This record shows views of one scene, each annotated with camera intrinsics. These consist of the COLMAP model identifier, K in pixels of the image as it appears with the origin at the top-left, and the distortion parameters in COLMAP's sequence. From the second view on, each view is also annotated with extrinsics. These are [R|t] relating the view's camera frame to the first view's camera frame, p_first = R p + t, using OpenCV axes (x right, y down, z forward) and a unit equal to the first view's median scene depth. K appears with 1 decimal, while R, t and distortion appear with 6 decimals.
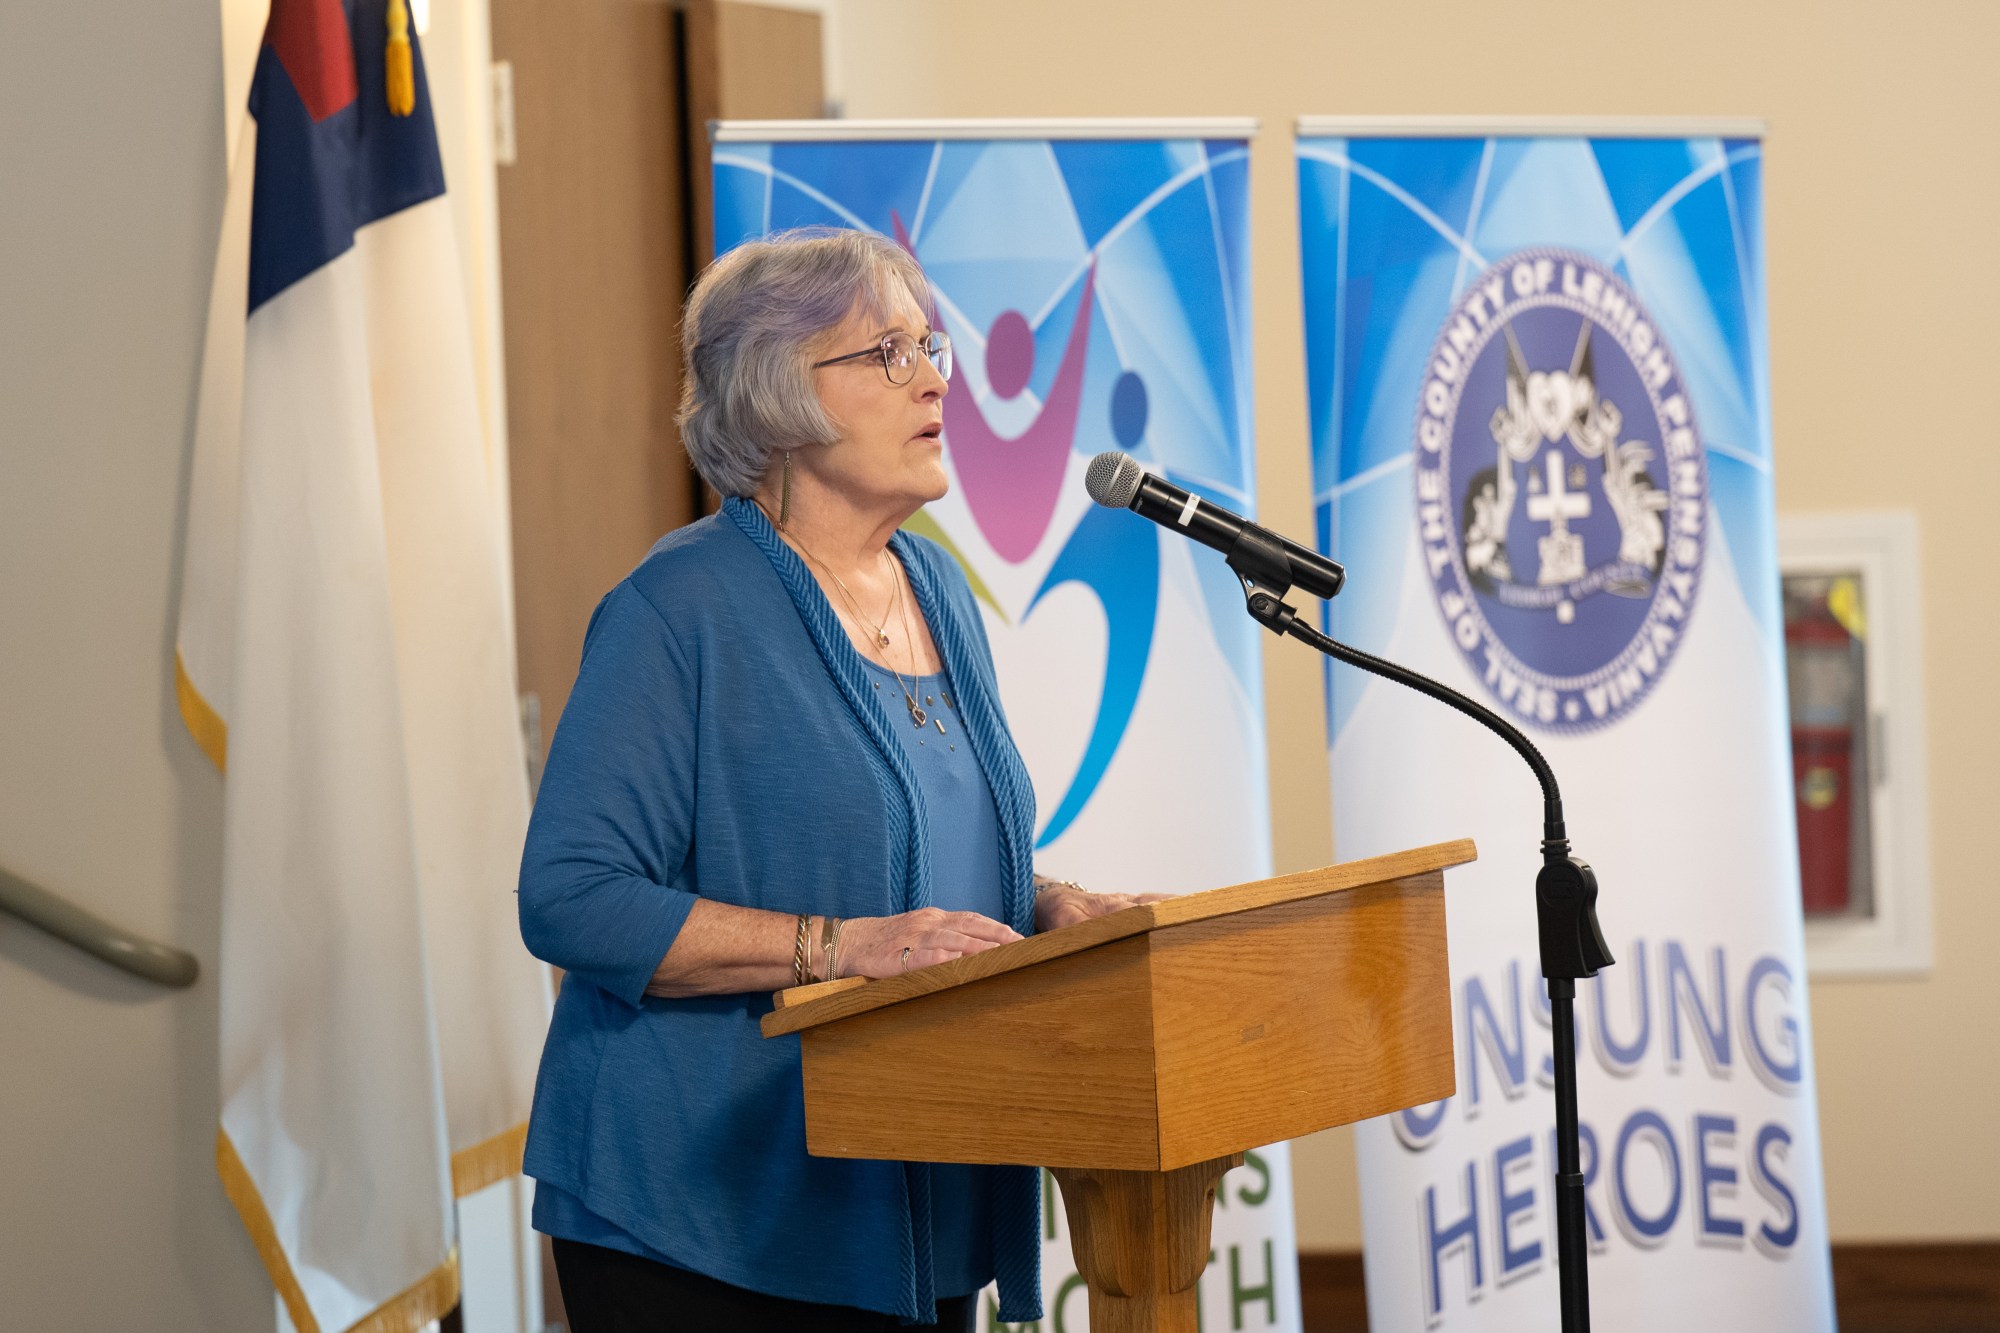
lens RADIAL K [[7250.8, 0, 1000.7], [0, 7250.8, 550.6], [0, 0, 1]] dist [0.024160, 0.216099]
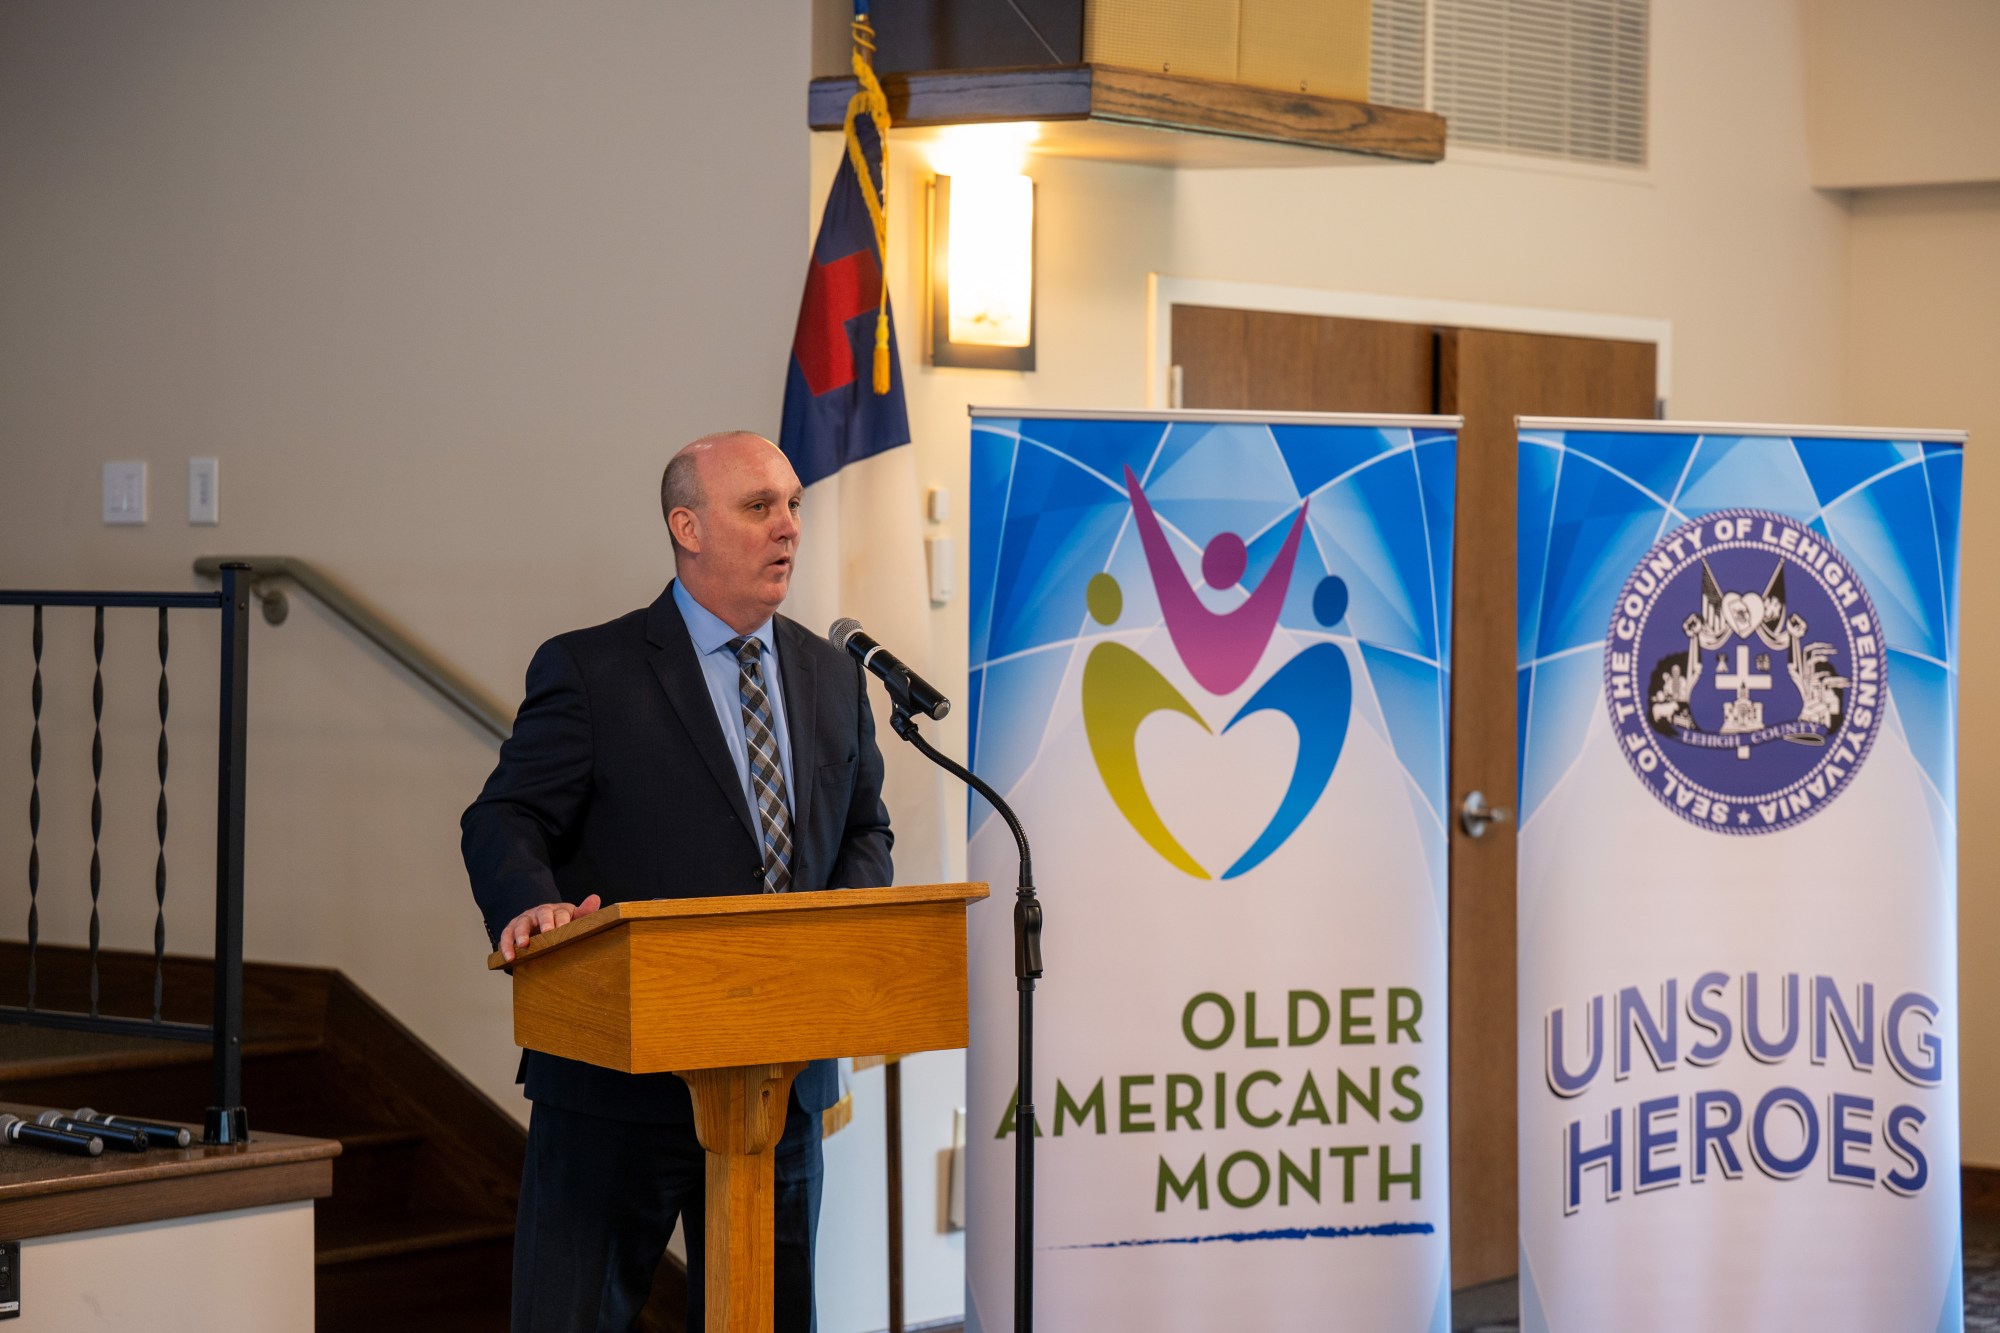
lens RADIAL K [[4393.1, 0, 1004.5], [0, 4393.1, 691.2], [0, 0, 1]] dist [-0.032190, 0.415634]
pose [[0.909002, 0.059920, -0.412463, 0.316985], [-0.056920, 0.998187, 0.019567, -0.013440], [0.412888, 0.005691, 0.910764, 0.108608]]
